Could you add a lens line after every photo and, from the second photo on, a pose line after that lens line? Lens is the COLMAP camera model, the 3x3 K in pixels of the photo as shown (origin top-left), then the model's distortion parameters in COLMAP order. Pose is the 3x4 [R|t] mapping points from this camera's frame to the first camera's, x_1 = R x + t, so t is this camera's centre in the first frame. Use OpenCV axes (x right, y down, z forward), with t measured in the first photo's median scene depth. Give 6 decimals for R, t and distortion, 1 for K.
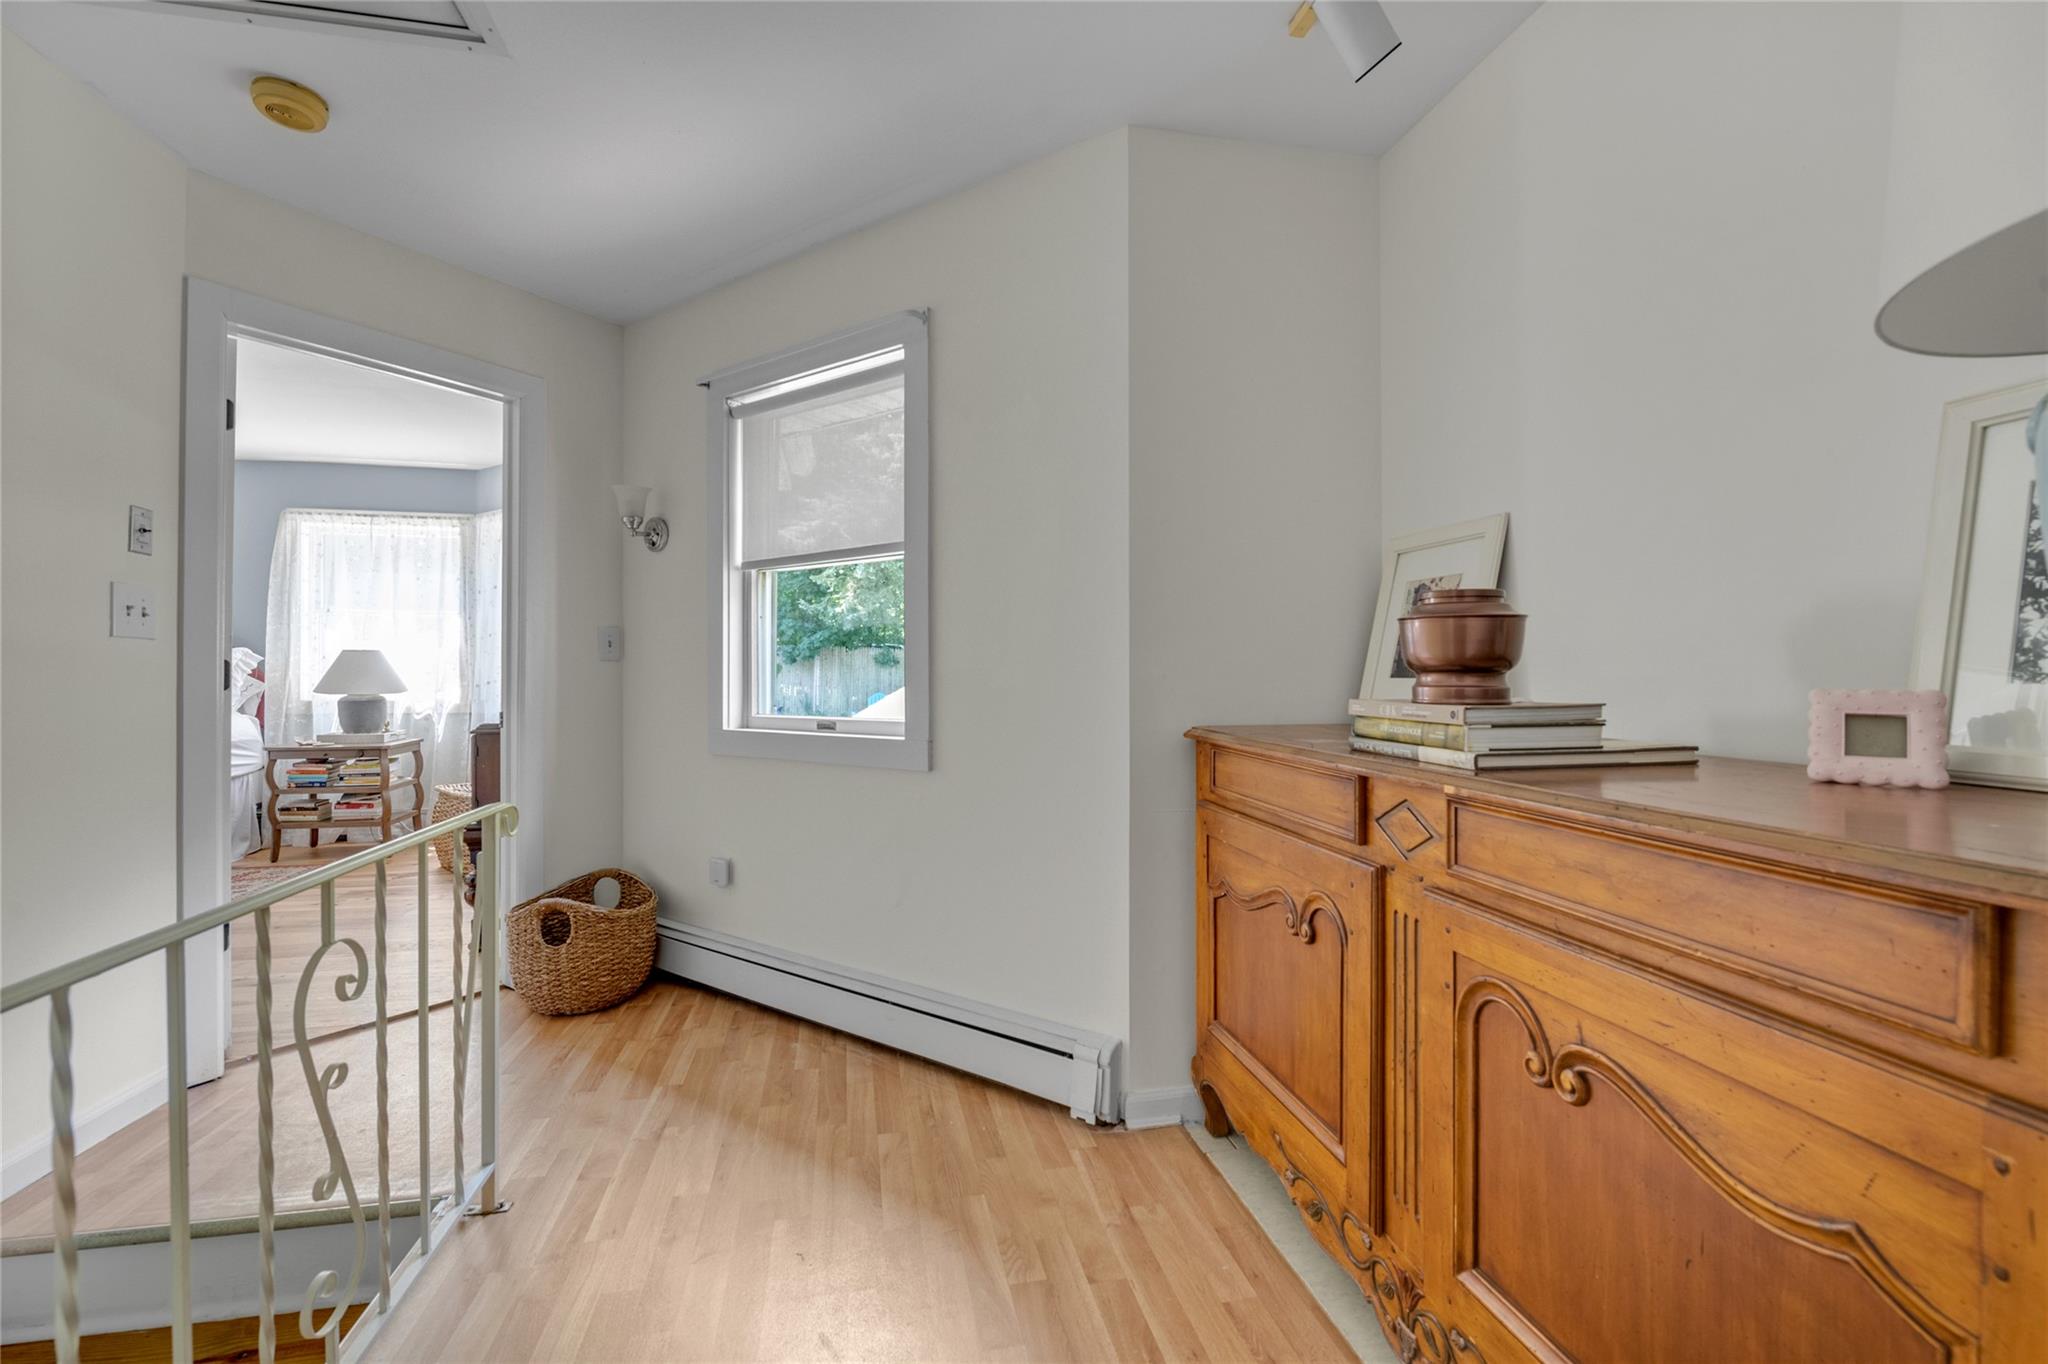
lens RADIAL K [[832.2, 0, 1019.0], [0, 832.2, 673.8], [0, 0, 1]] dist [-0.008443, -0.002016]
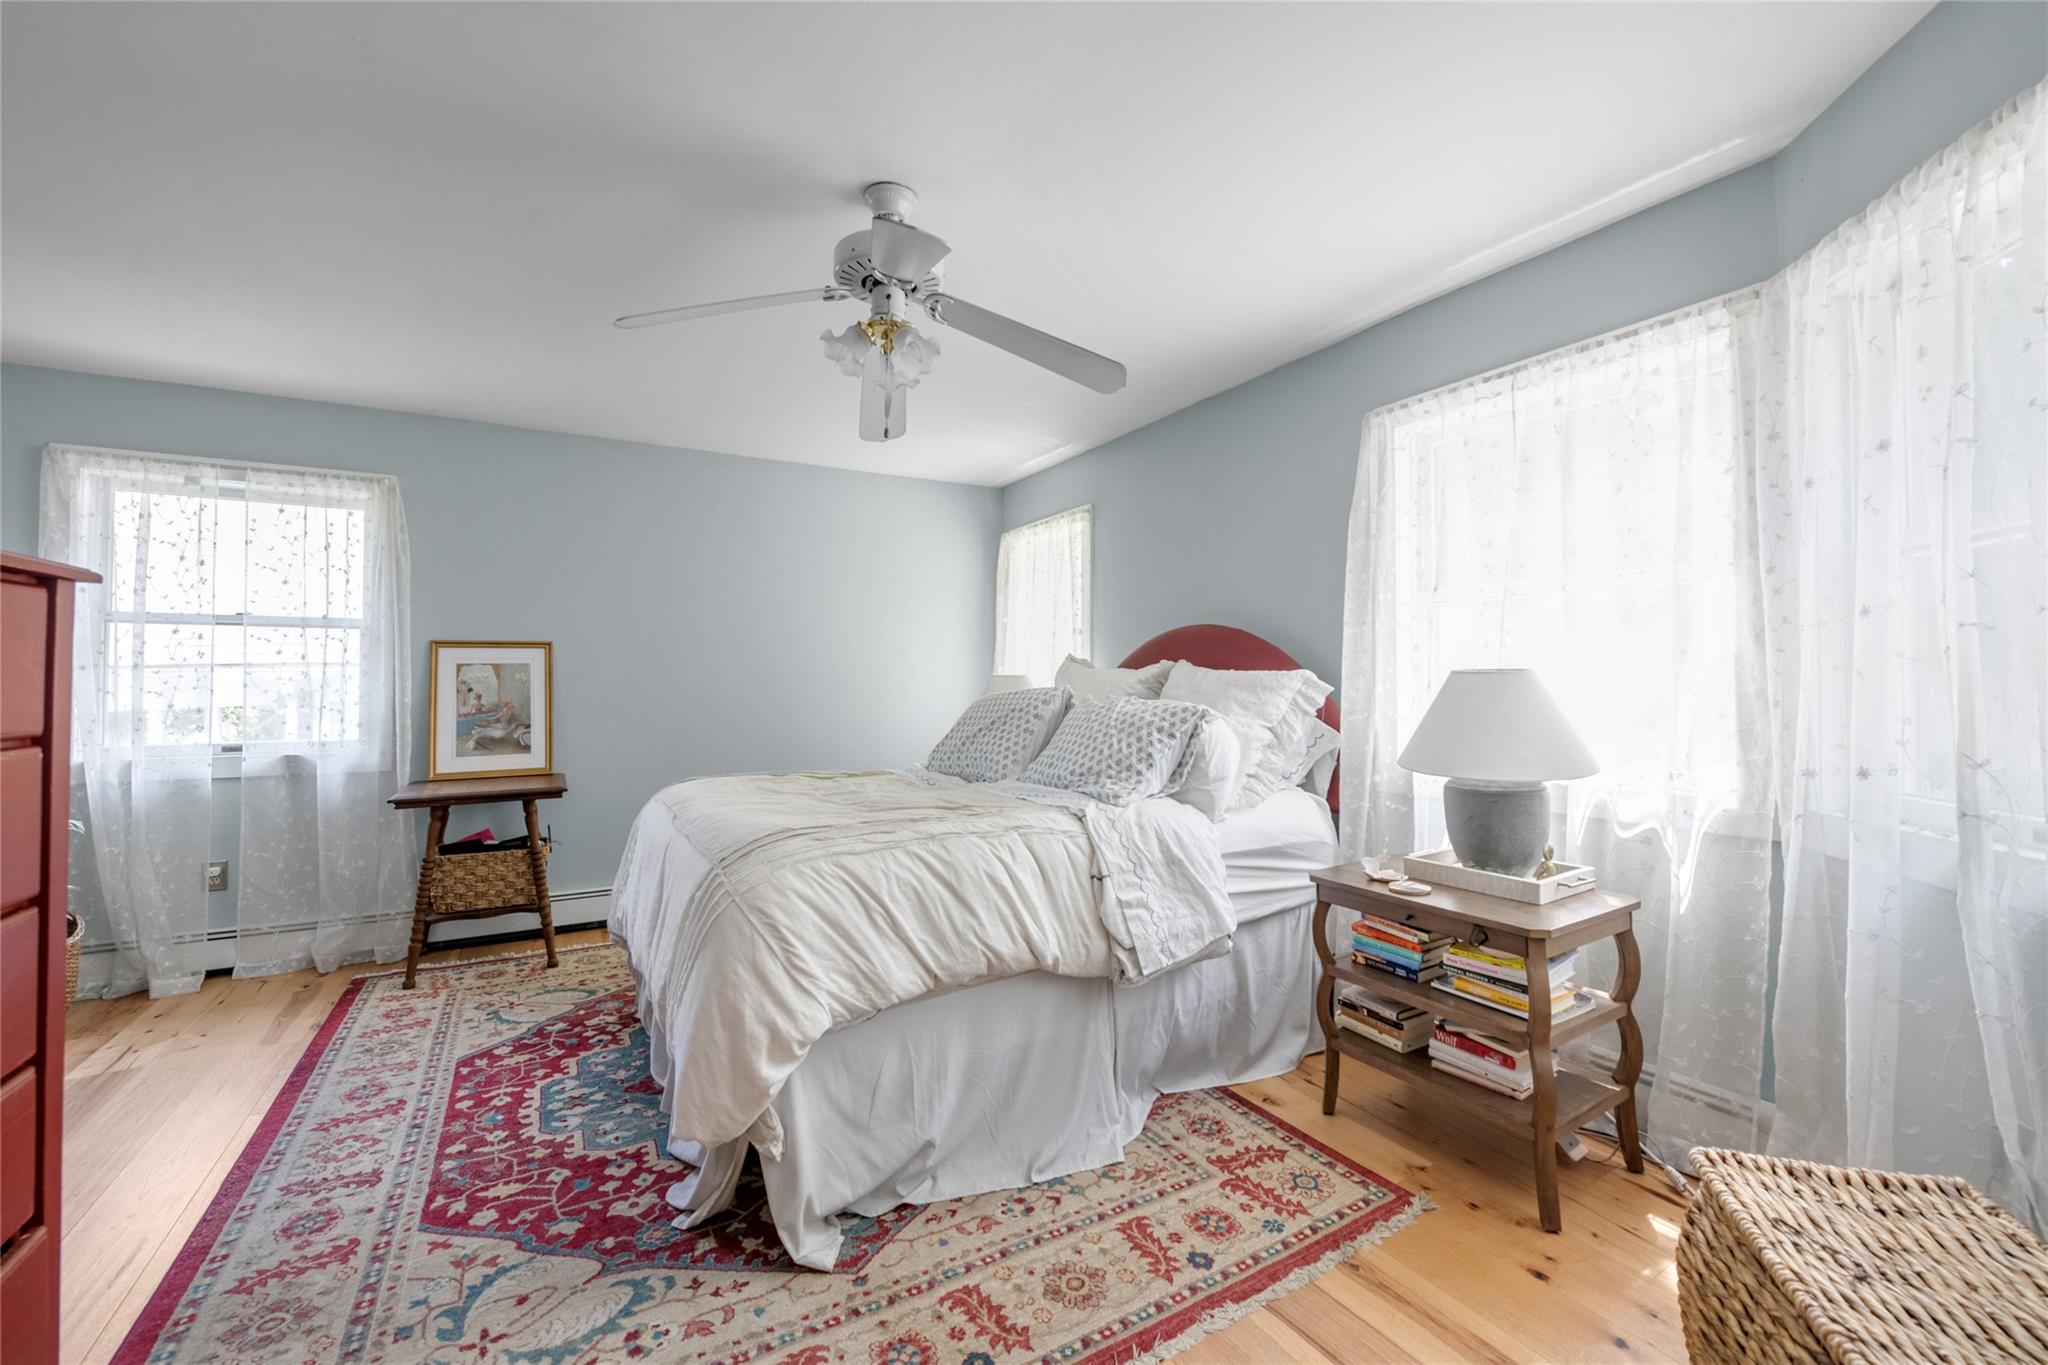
lens RADIAL K [[832.2, 0, 1020.1], [0, 832.2, 680.8], [0, 0, 1]] dist [-0.008443, -0.002016]
pose [[0.320616, -0.005262, -0.947195, -0.466538], [0.011507, 0.999932, -0.001660, -0.025454], [0.947139, -0.010367, 0.320655, 0.631440]]
